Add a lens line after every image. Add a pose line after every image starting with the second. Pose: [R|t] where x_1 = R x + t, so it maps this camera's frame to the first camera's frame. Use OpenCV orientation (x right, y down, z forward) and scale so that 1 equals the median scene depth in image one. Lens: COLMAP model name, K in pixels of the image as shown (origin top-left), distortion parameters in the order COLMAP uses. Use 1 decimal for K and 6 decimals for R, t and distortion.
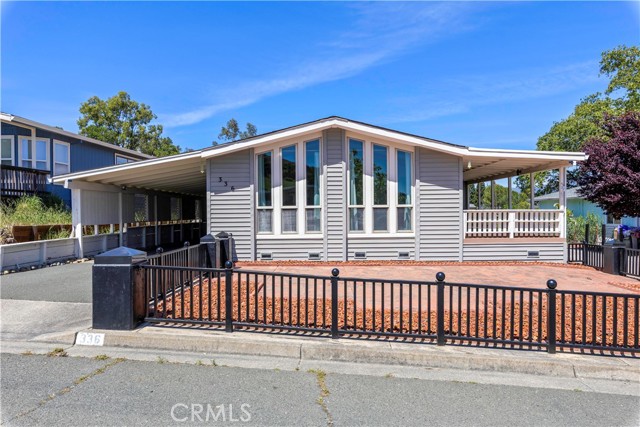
lens RADIAL K [[417.6, 0, 320.0], [0, 417.6, 213.5], [0, 0, 1]] dist [0.000512, -0.000309]
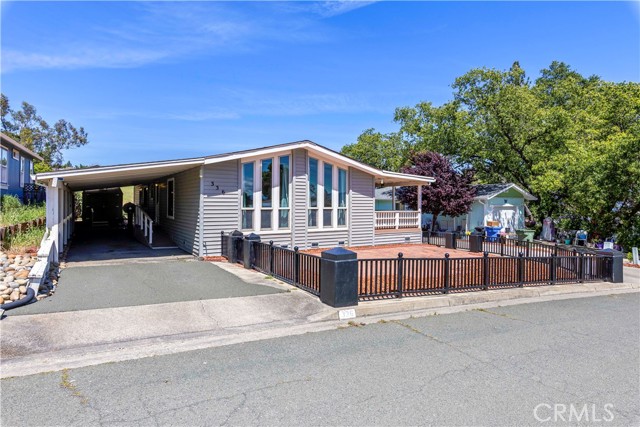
lens RADIAL K [[362.2, 0, 320.0], [0, 362.2, 213.5], [0, 0, 1]] dist [-0.012190, -0.000399]
pose [[0.836996, -0.000348, 0.547209, -0.532224], [-0.015510, 0.999583, 0.024360, -0.028897], [-0.546990, -0.028876, 0.836641, 0.011465]]
